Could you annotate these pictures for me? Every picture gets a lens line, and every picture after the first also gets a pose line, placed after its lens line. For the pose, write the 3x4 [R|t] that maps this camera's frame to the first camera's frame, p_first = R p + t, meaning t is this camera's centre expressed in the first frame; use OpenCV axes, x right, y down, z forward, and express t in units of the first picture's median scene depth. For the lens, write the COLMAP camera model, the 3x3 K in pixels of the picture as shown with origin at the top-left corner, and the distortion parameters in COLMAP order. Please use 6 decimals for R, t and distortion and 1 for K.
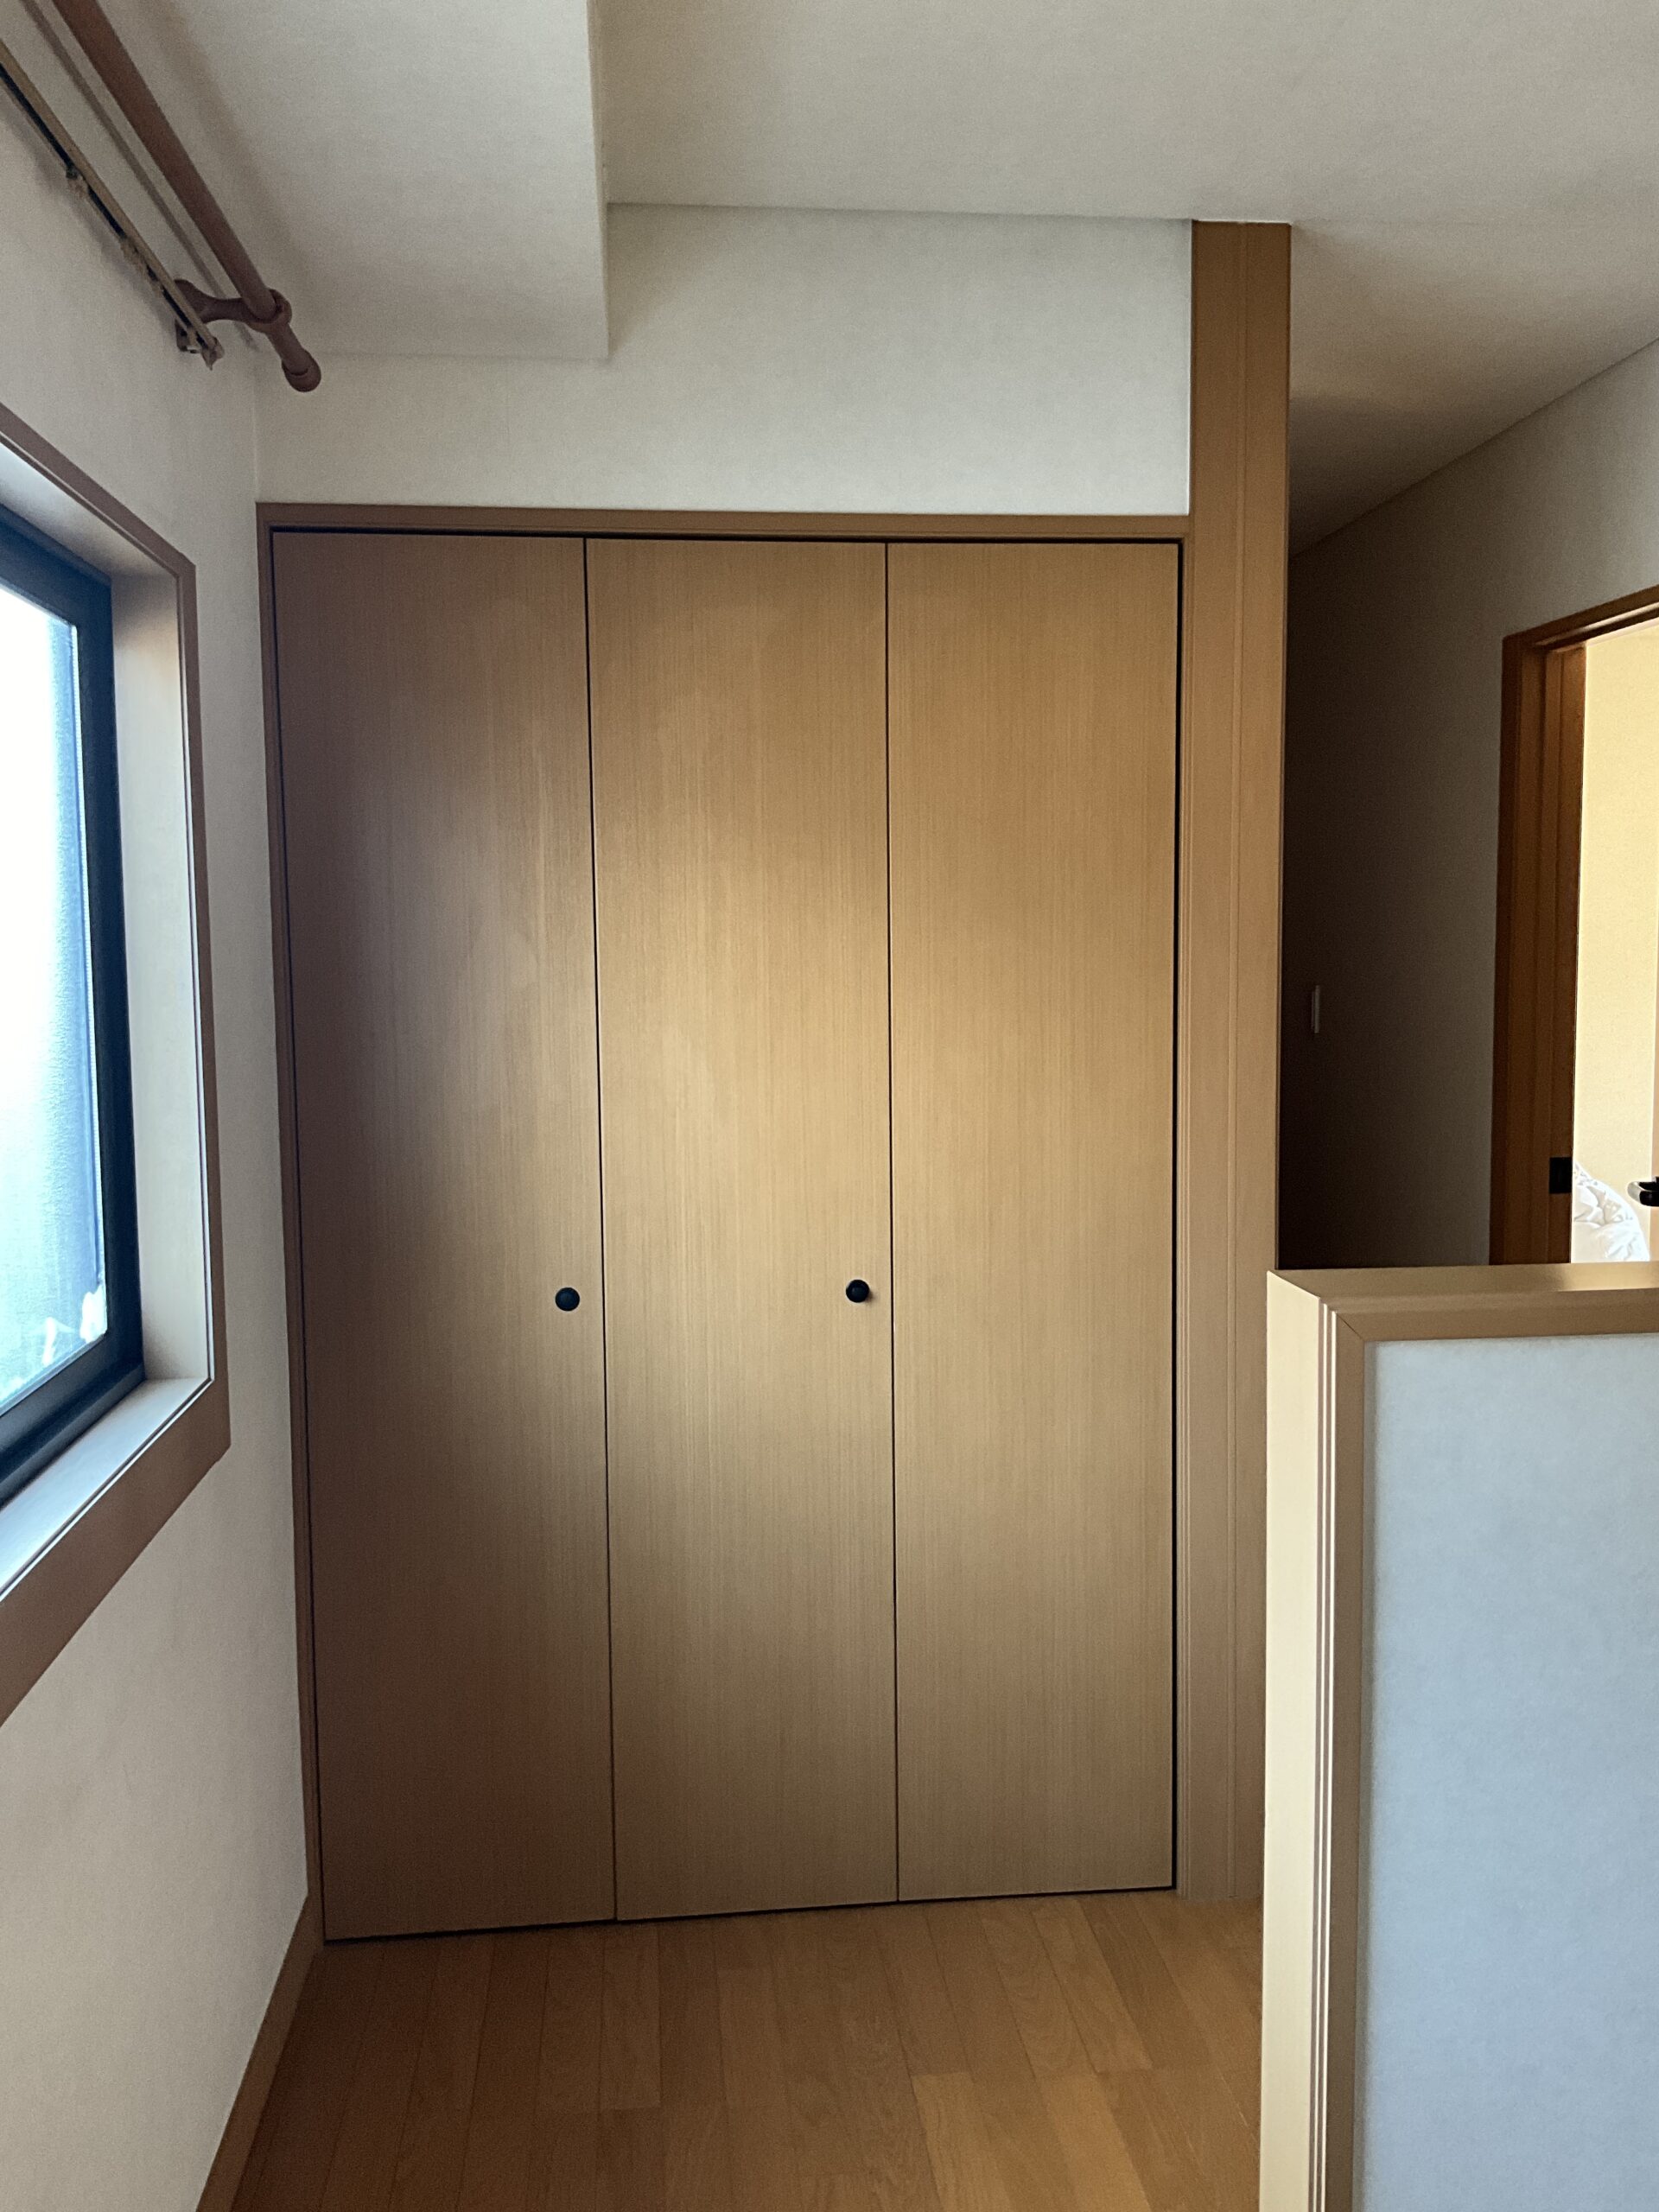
lens RADIAL K [[1837.4, 0, 827.3], [0, 1837.4, 1112.2], [0, 0, 1]] dist [0.041387, 0.003733]
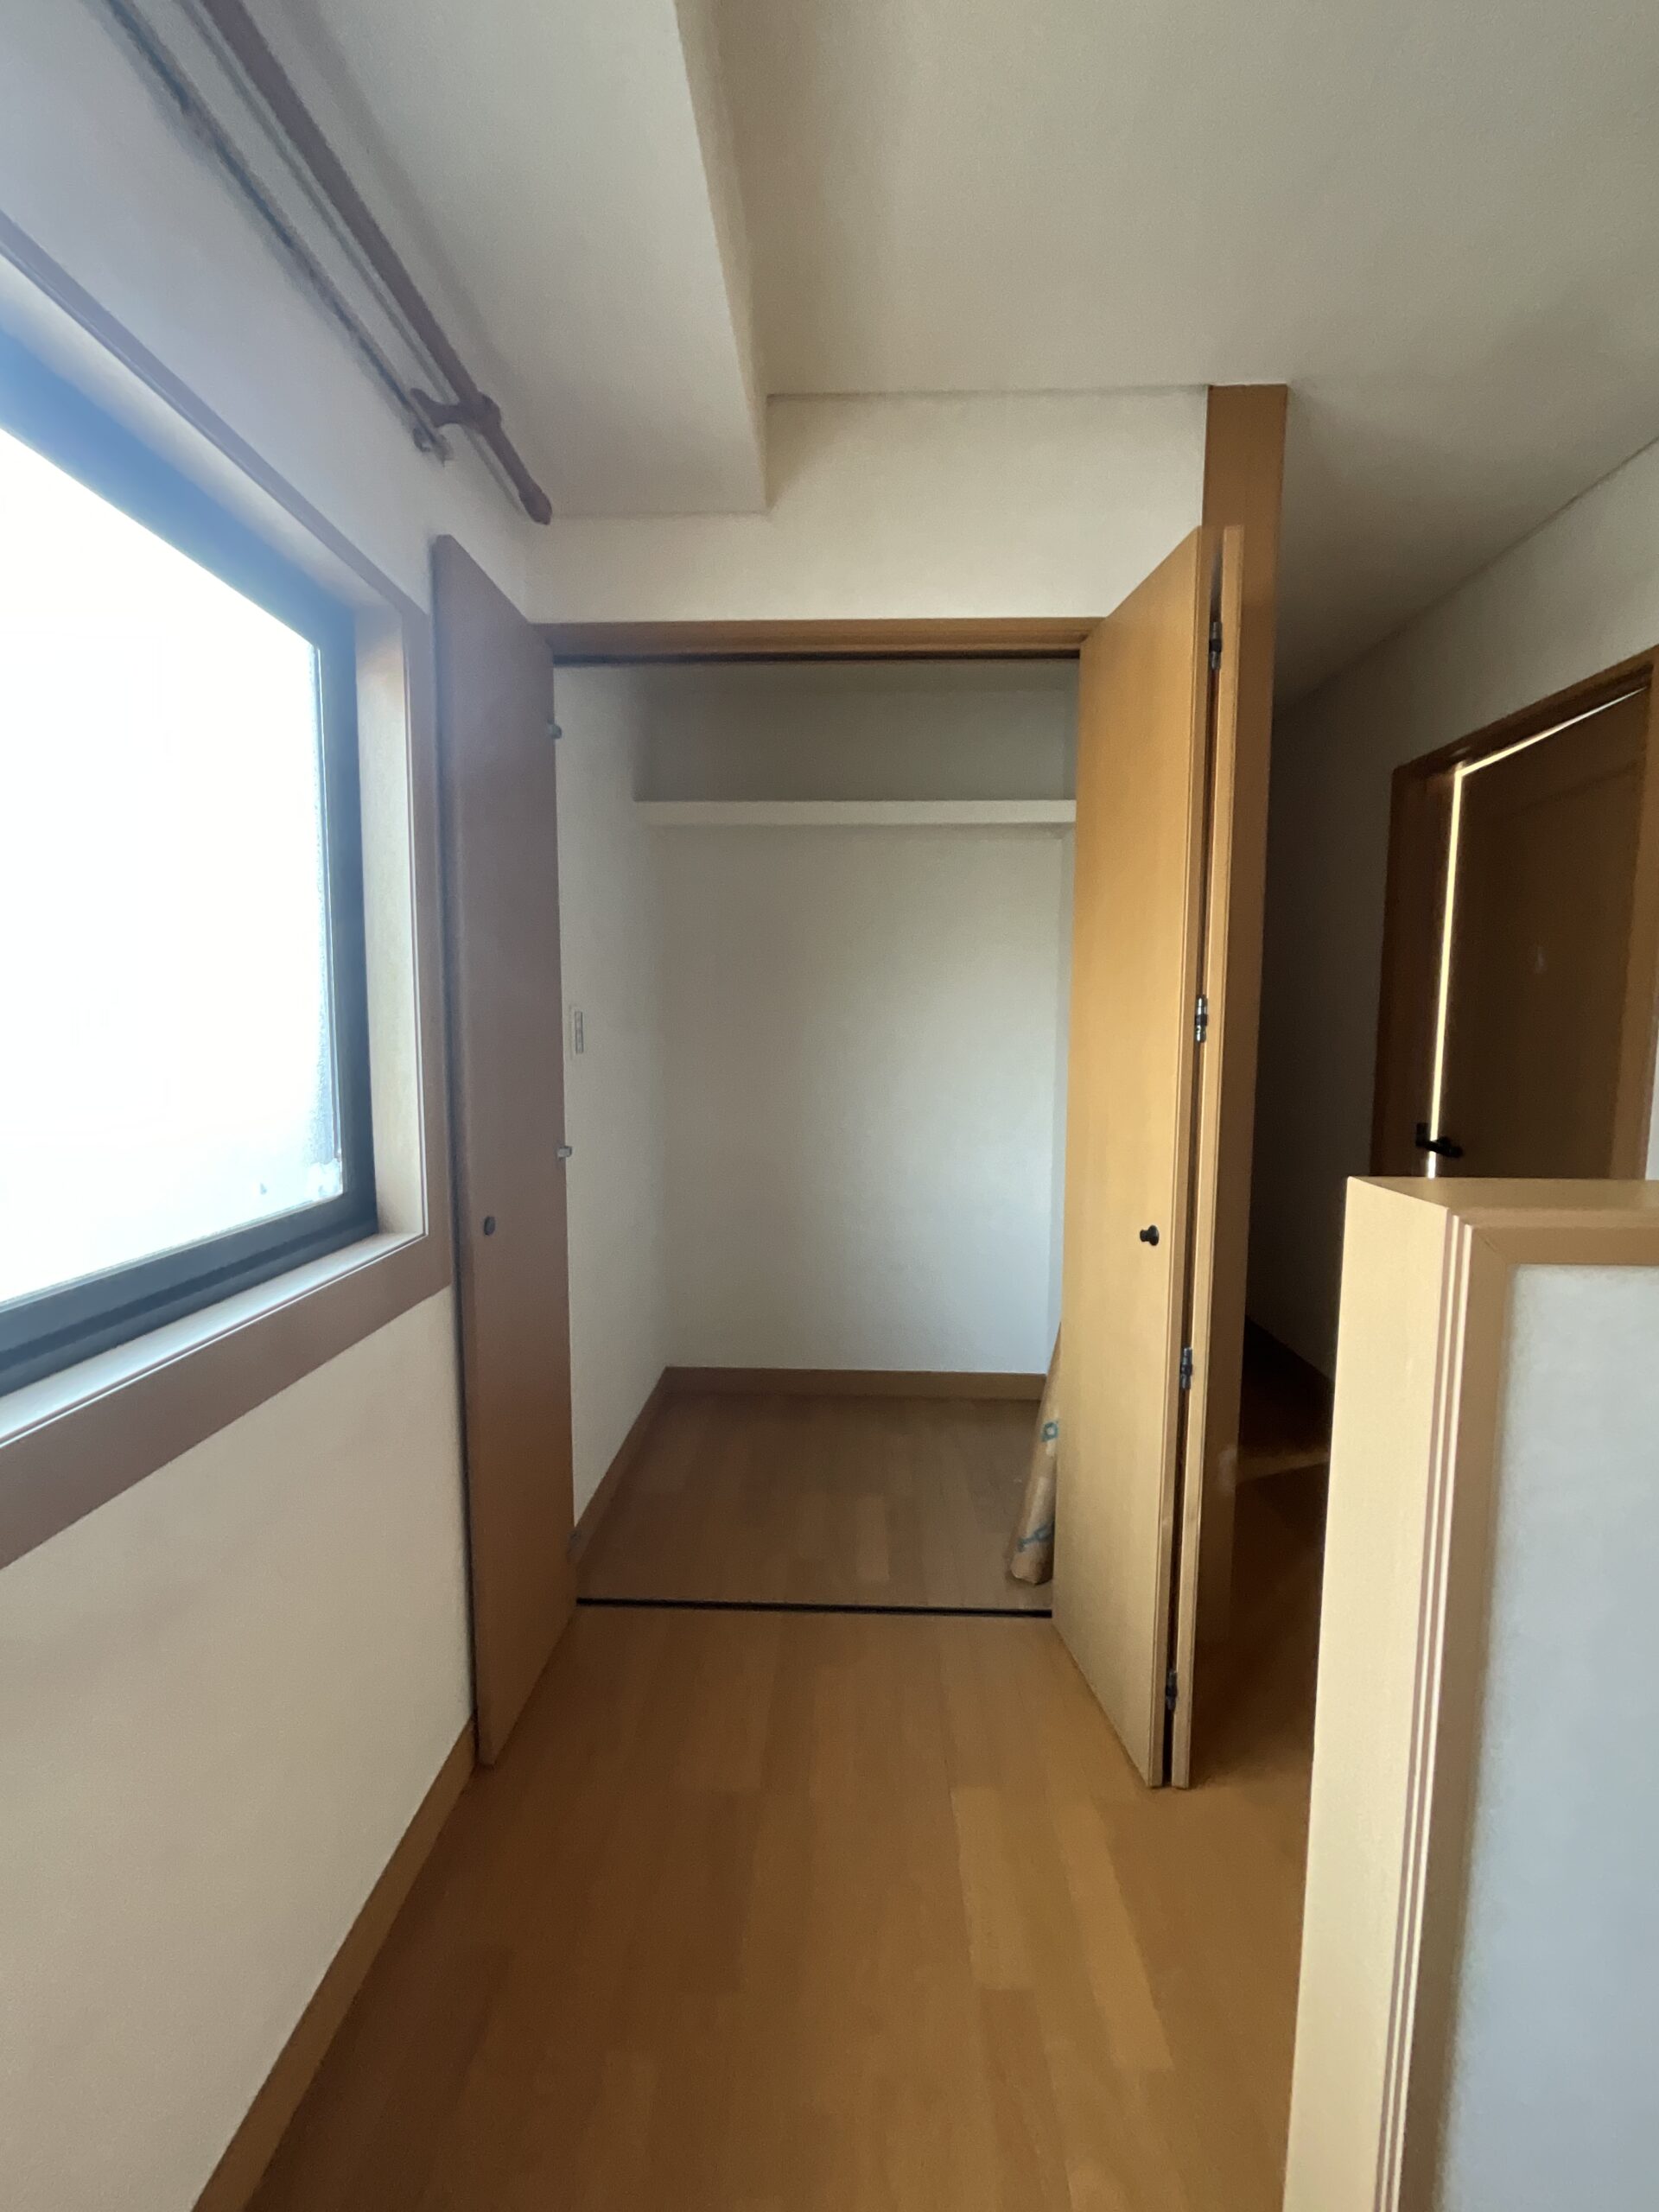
lens RADIAL K [[888.4, 0, 812.1], [0, 888.4, 1108.8], [0, 0, 1]] dist [0.001070, 0.000171]
pose [[0.988255, 0.026756, -0.150453, 0.033874], [-0.026115, 0.999640, 0.006235, 0.045246], [0.150565, -0.002233, 0.988598, 0.416411]]
